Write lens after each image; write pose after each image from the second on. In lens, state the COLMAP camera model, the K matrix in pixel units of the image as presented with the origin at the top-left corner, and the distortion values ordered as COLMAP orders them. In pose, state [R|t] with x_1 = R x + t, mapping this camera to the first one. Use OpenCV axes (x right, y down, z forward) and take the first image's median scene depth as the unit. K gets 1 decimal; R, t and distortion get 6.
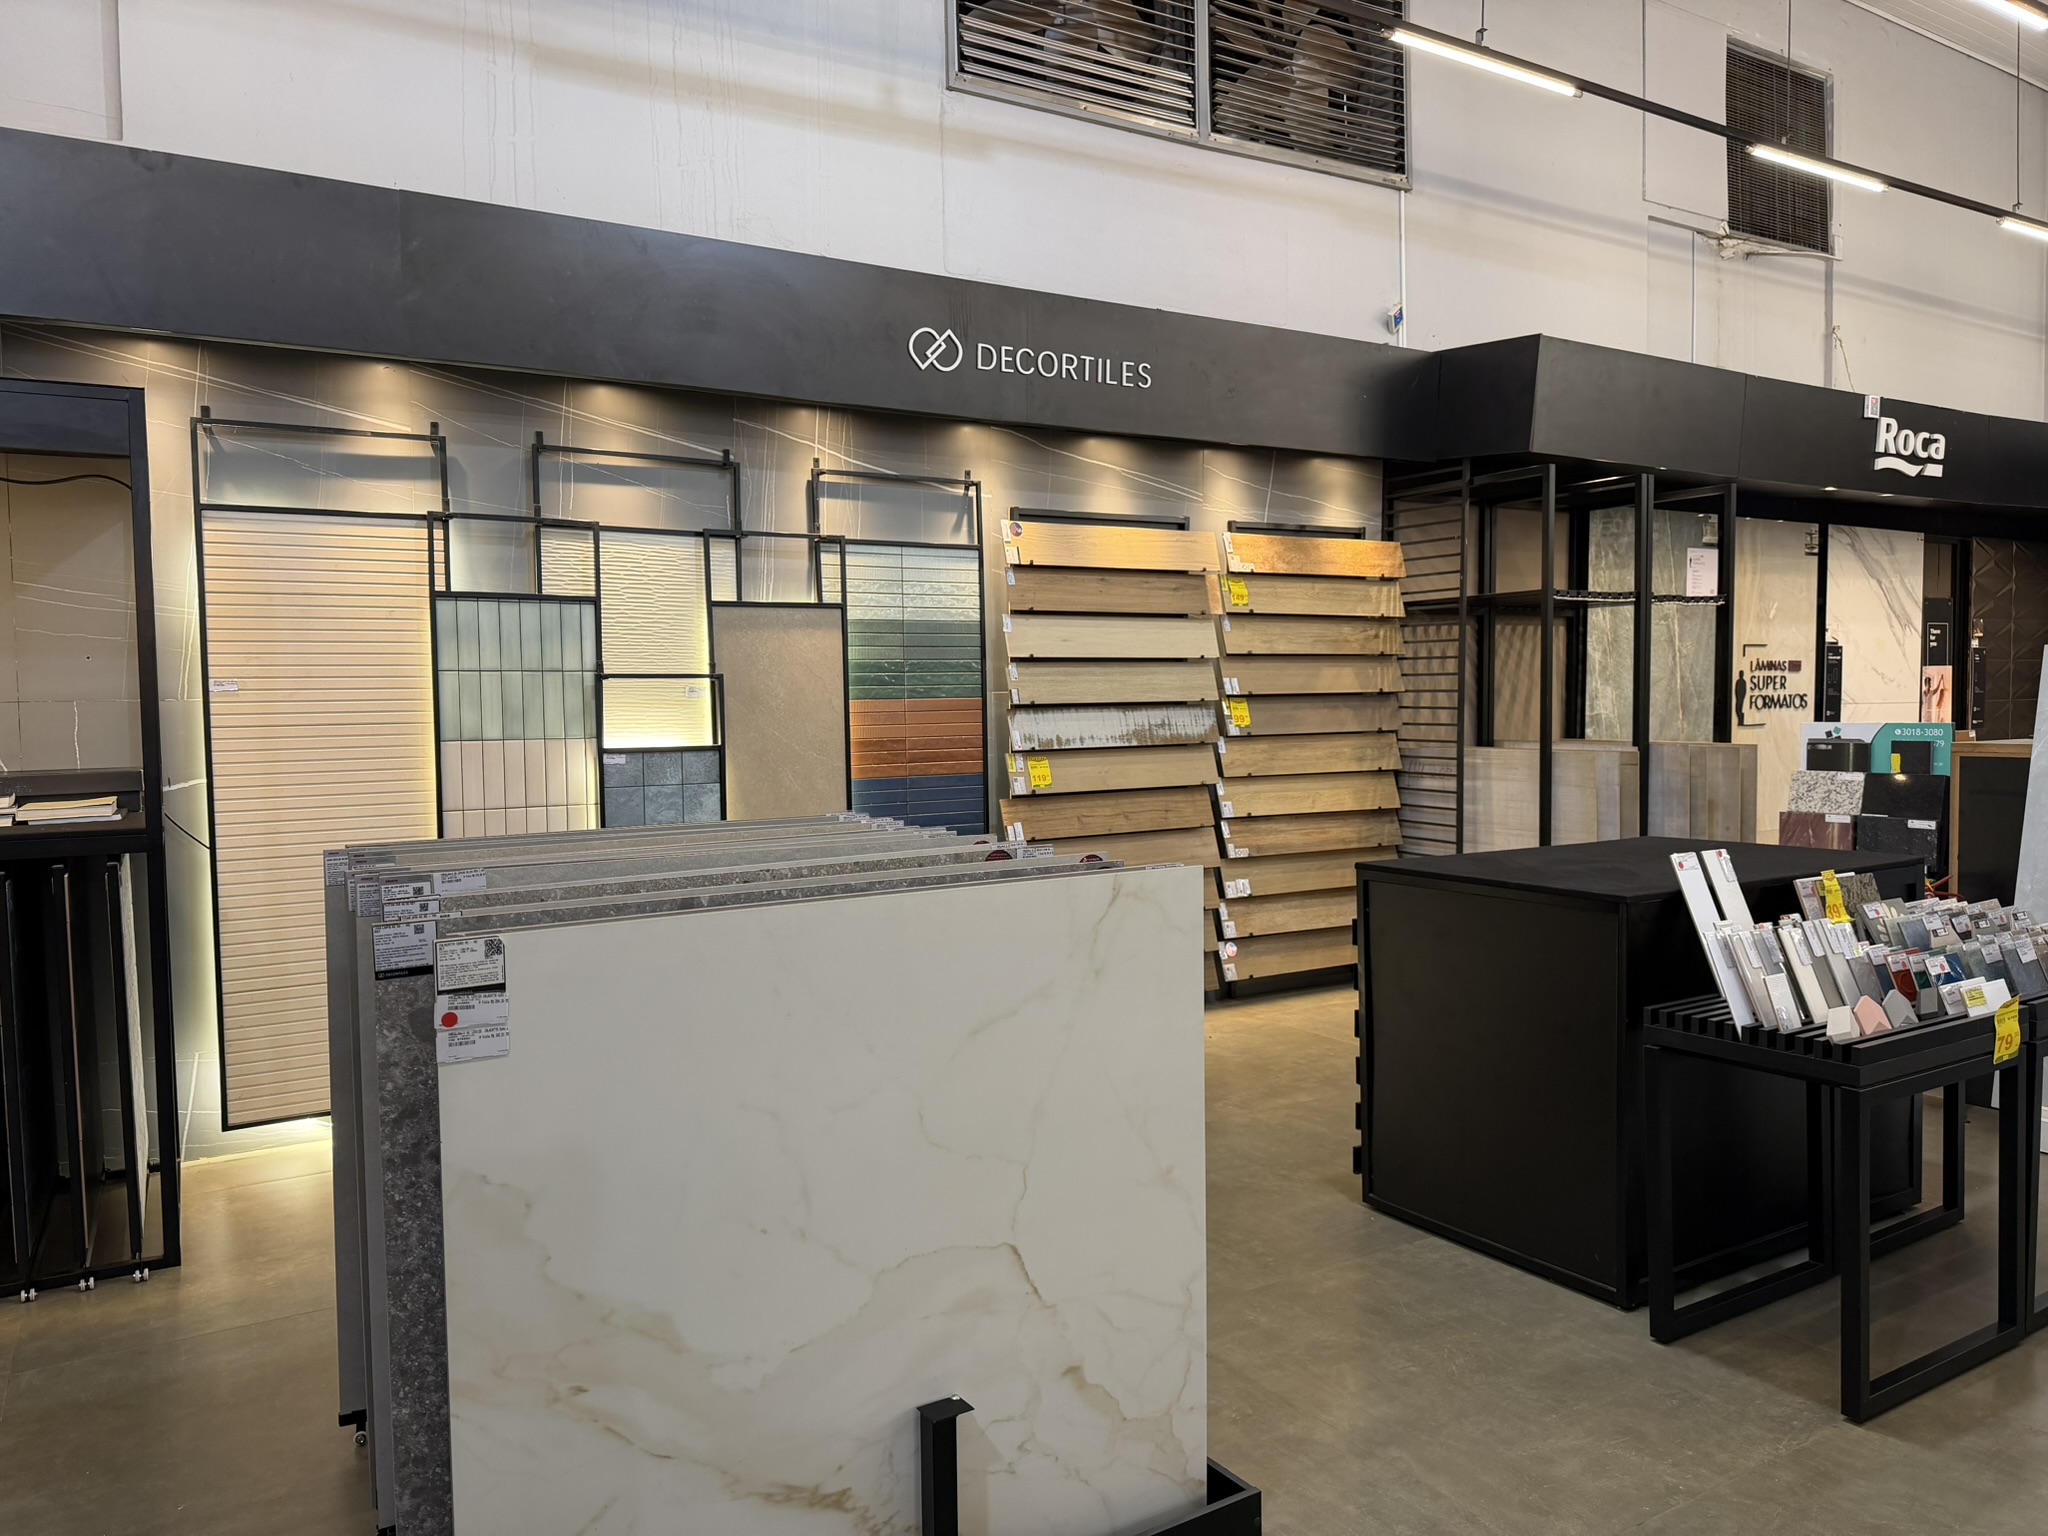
lens RADIAL K [[1439.8, 0, 1028.1], [0, 1439.8, 759.3], [0, 0, 1]] dist [0.007502, -0.015574]
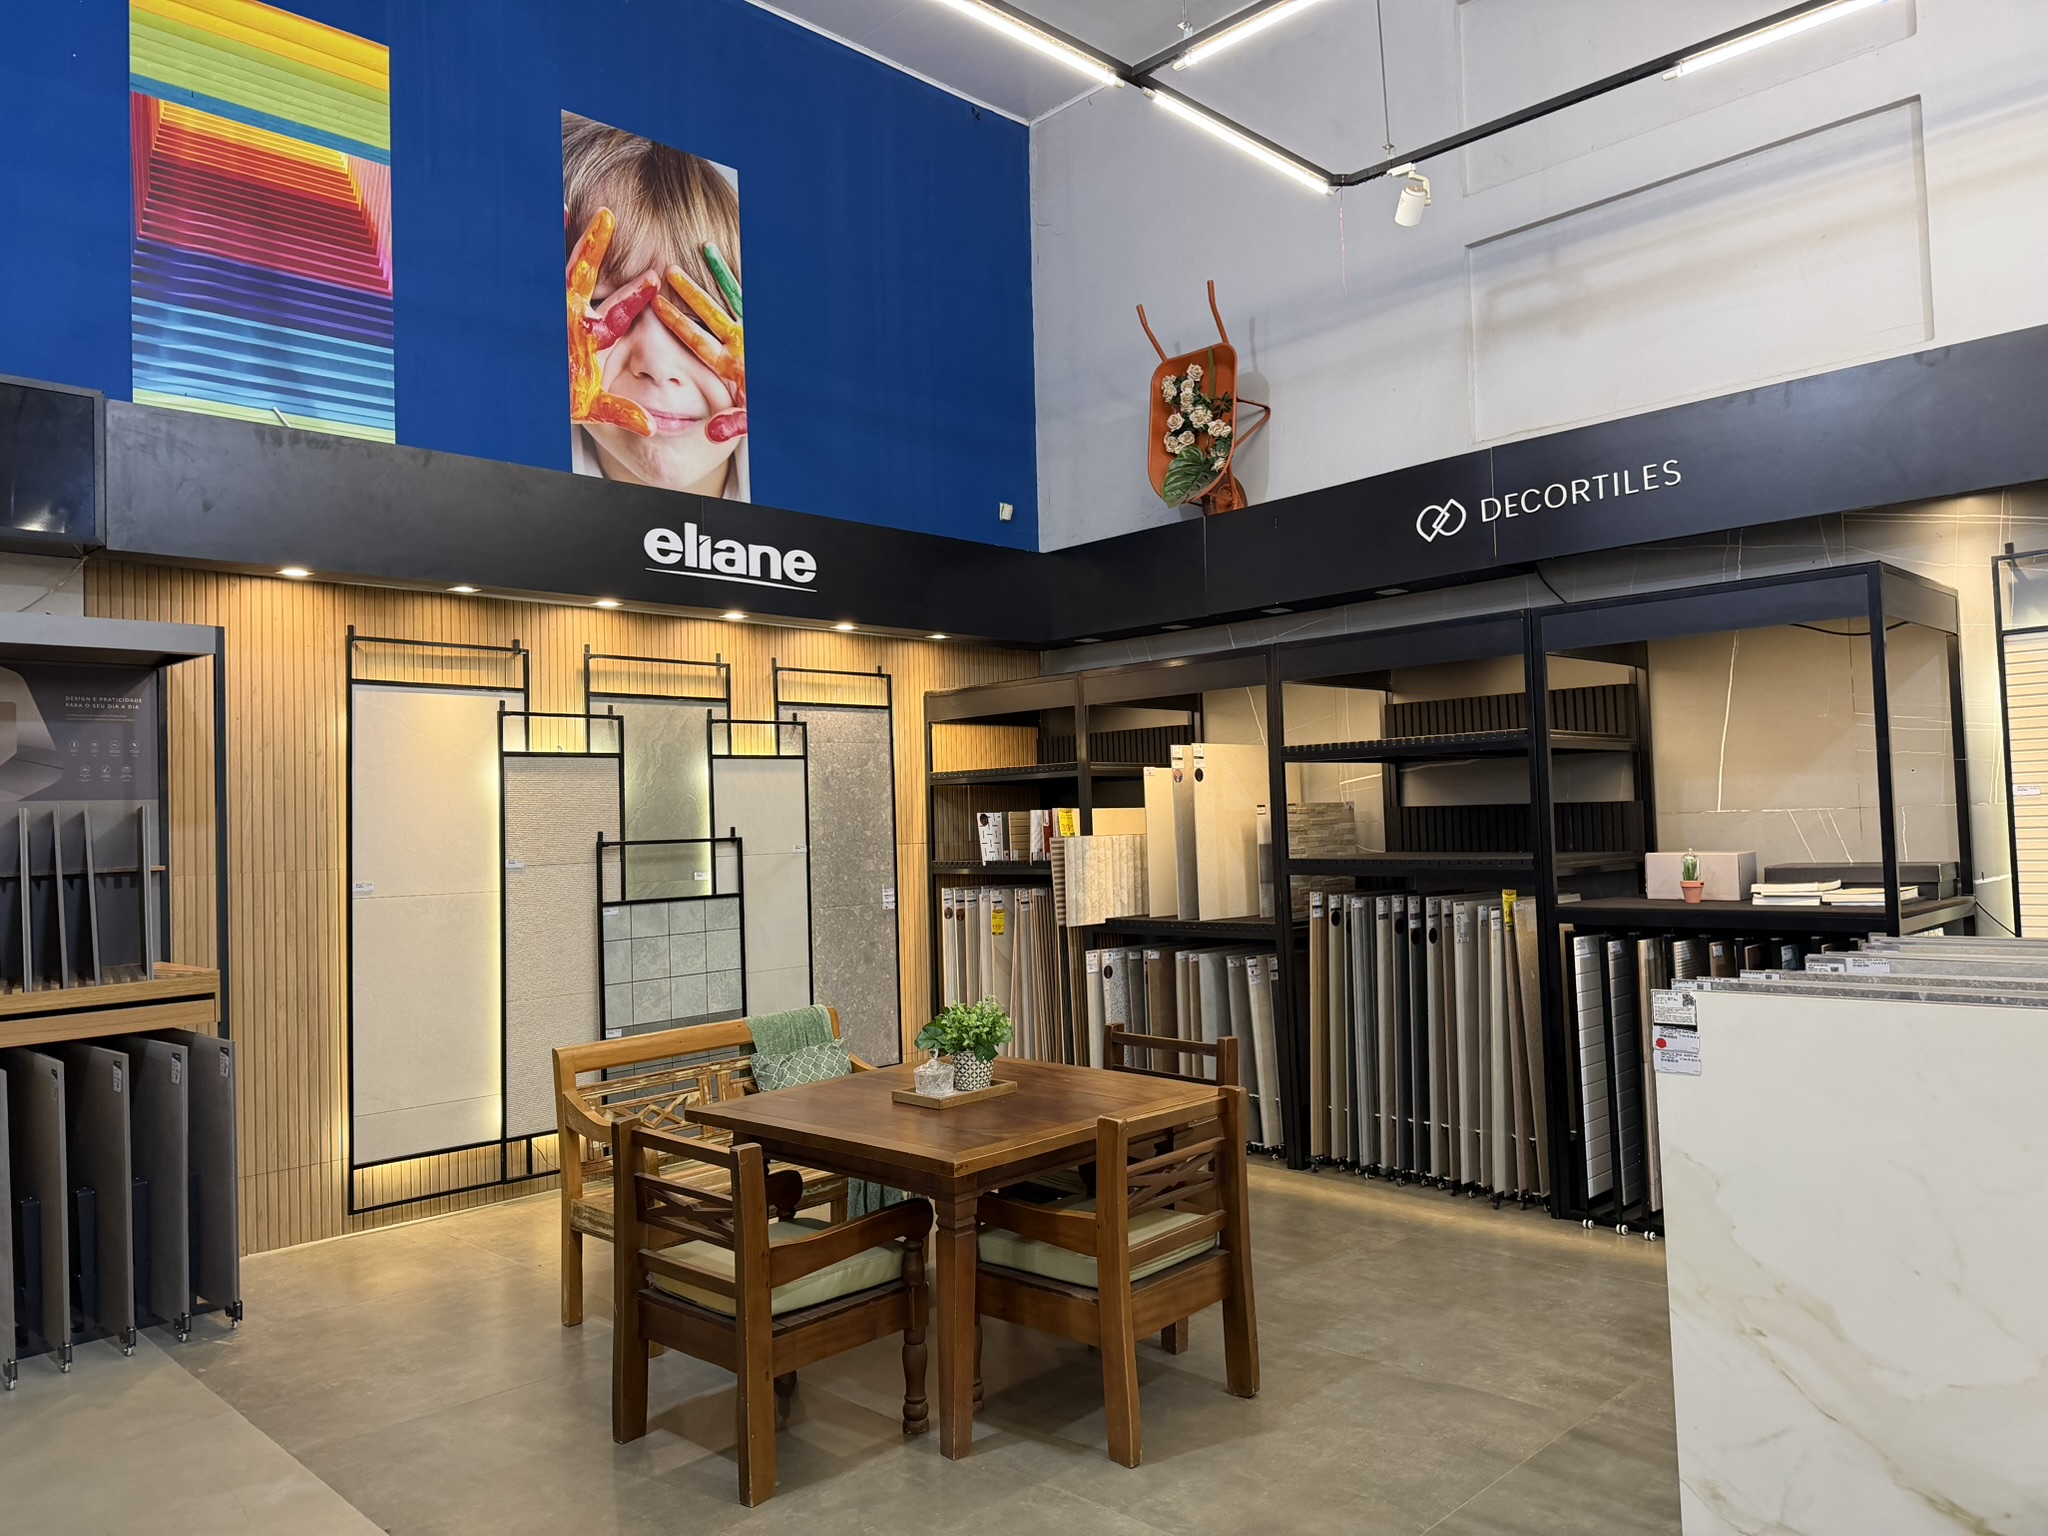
lens RADIAL K [[1439.8, 0, 1026.8], [0, 1439.8, 770.0], [0, 0, 1]] dist [0.007502, -0.015574]
pose [[0.239135, -0.029383, -0.970542, 0.779990], [-0.016564, 0.999273, -0.034334, -0.038335], [0.970845, 0.024287, 0.238475, -0.023943]]
